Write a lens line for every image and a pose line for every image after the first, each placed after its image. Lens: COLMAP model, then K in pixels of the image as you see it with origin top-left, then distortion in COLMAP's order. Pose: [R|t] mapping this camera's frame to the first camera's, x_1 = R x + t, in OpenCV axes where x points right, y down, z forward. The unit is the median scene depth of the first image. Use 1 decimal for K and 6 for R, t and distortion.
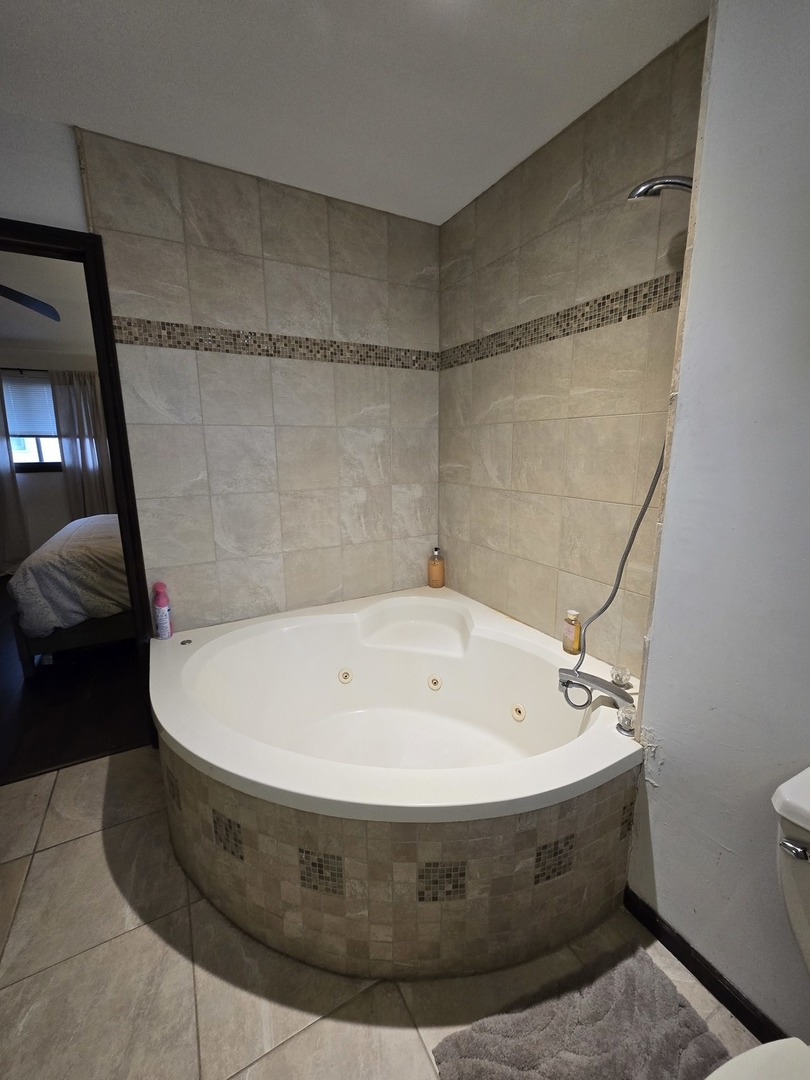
lens RADIAL K [[440.2, 0, 402.6], [0, 440.2, 534.2], [0, 0, 1]] dist [-0.002350, -0.000287]
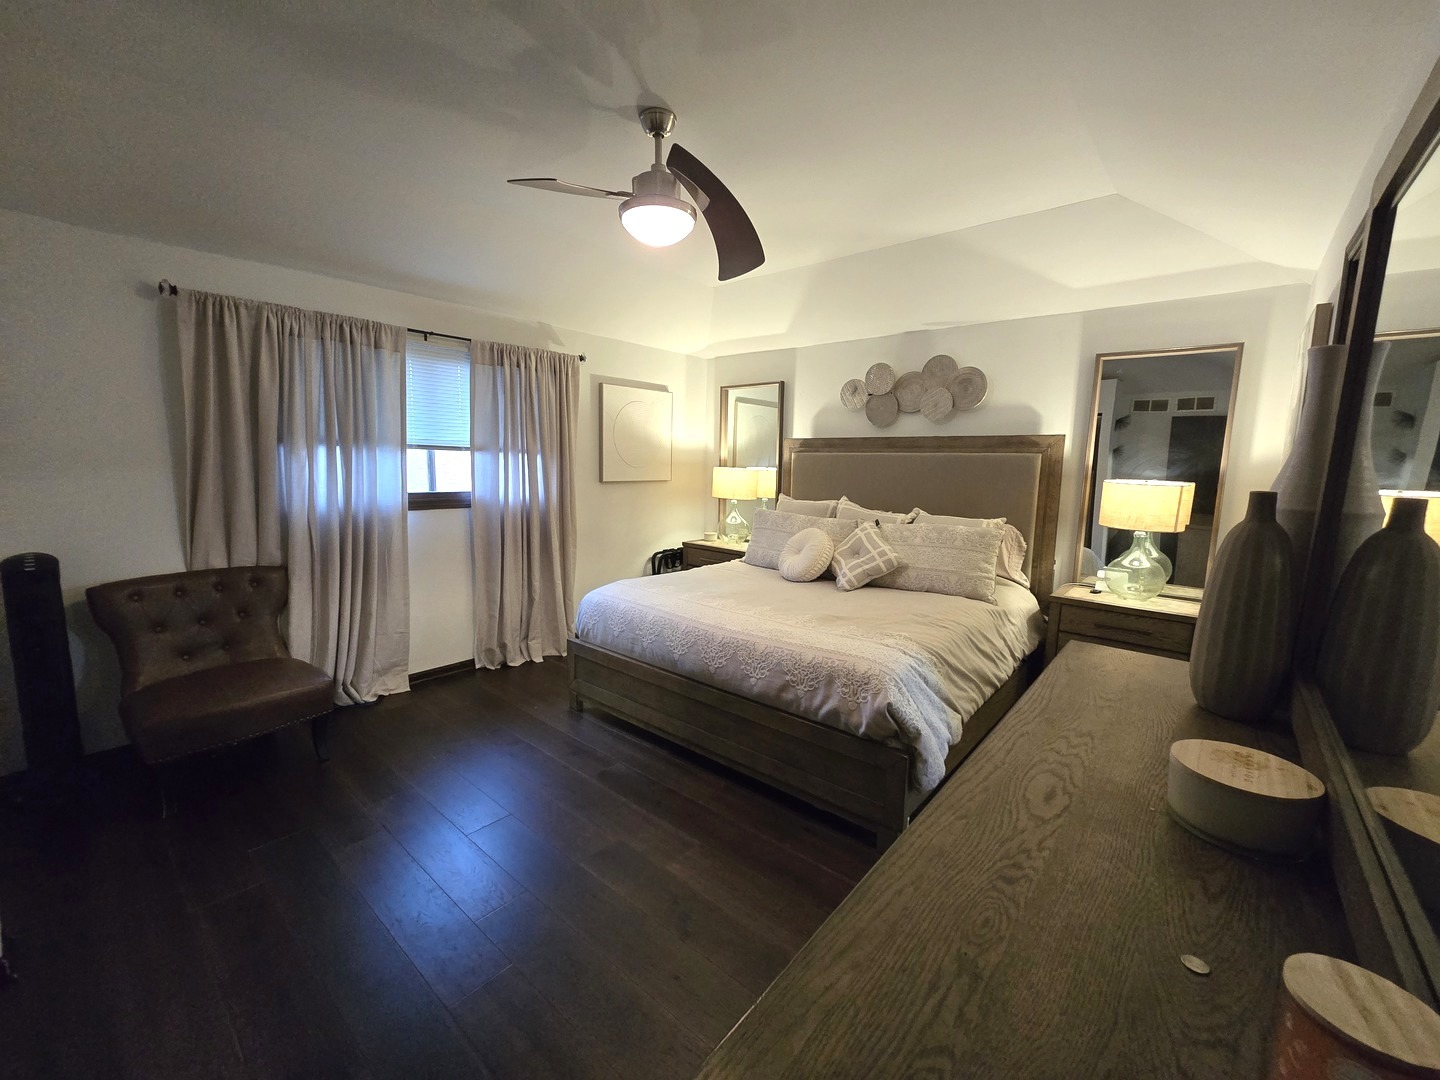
lens RADIAL K [[572.8, 0, 720.0], [0, 572.8, 540.0], [0, 0, 1]] dist [-0.002171, -0.000112]
pose [[0.940086, -0.017312, 0.340498, -0.769901], [0.039291, 0.997557, -0.057759, -0.045200], [-0.338666, 0.067677, 0.938469, 0.181605]]
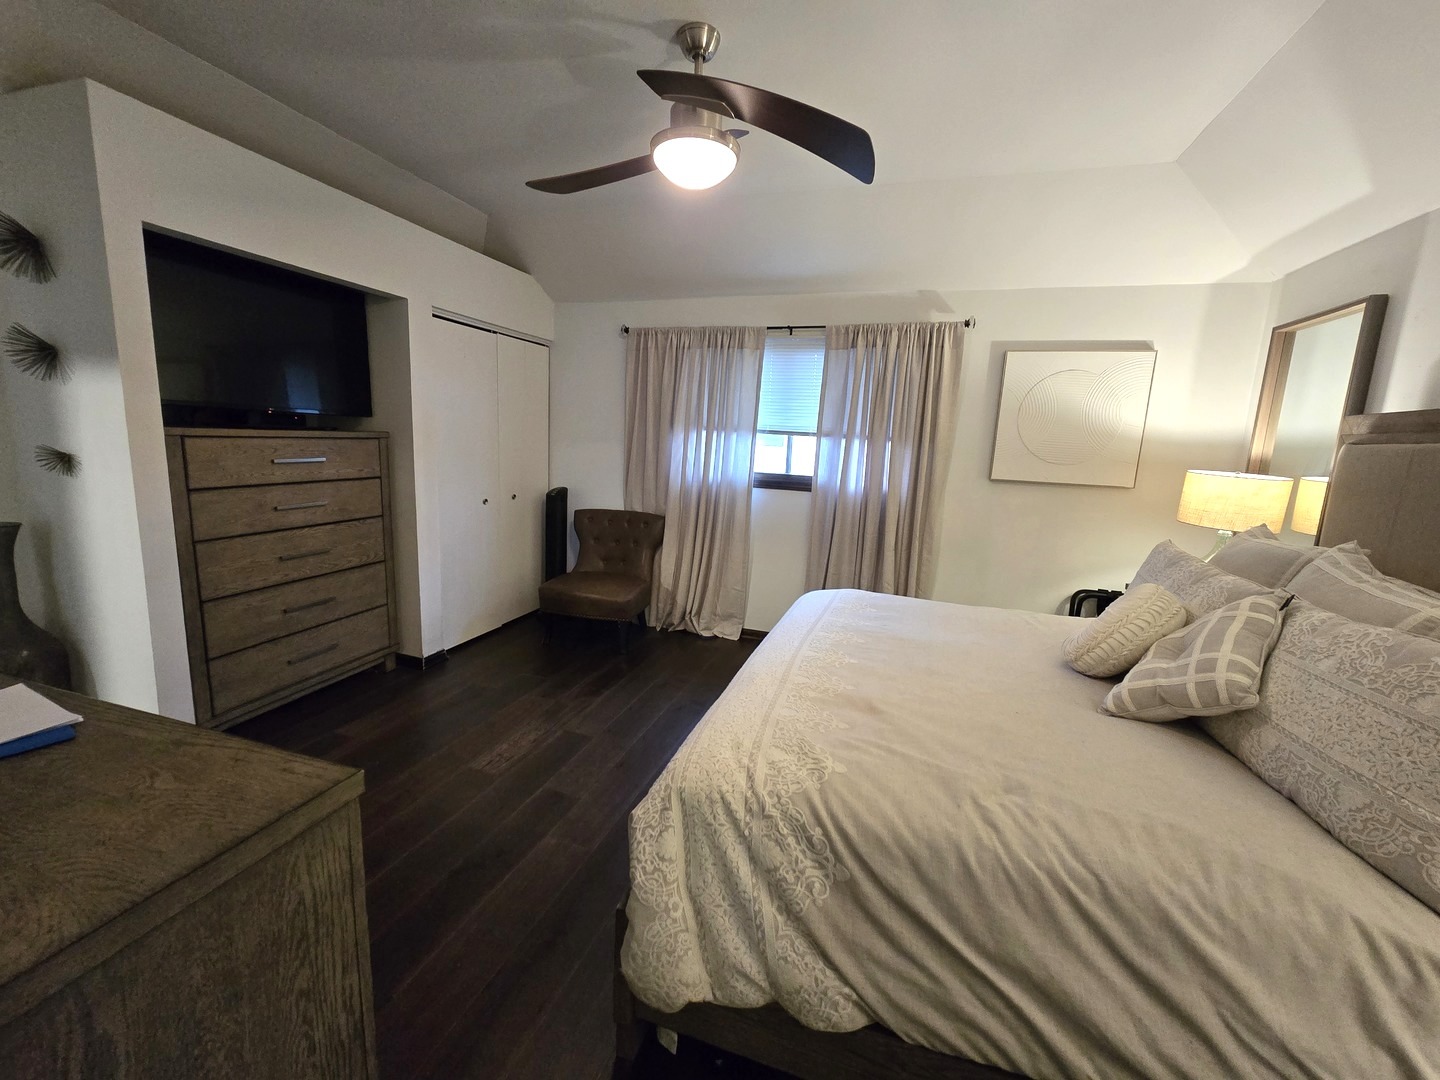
lens RADIAL K [[586.9, 0, 720.0], [0, 586.9, 540.0], [0, 0, 1]] dist [-0.002350, -0.000287]
pose [[0.683550, 0.165393, -0.710918, -0.292081], [-0.198016, 0.979482, 0.037480, -0.088662], [0.702531, 0.115154, 0.702275, 0.374167]]
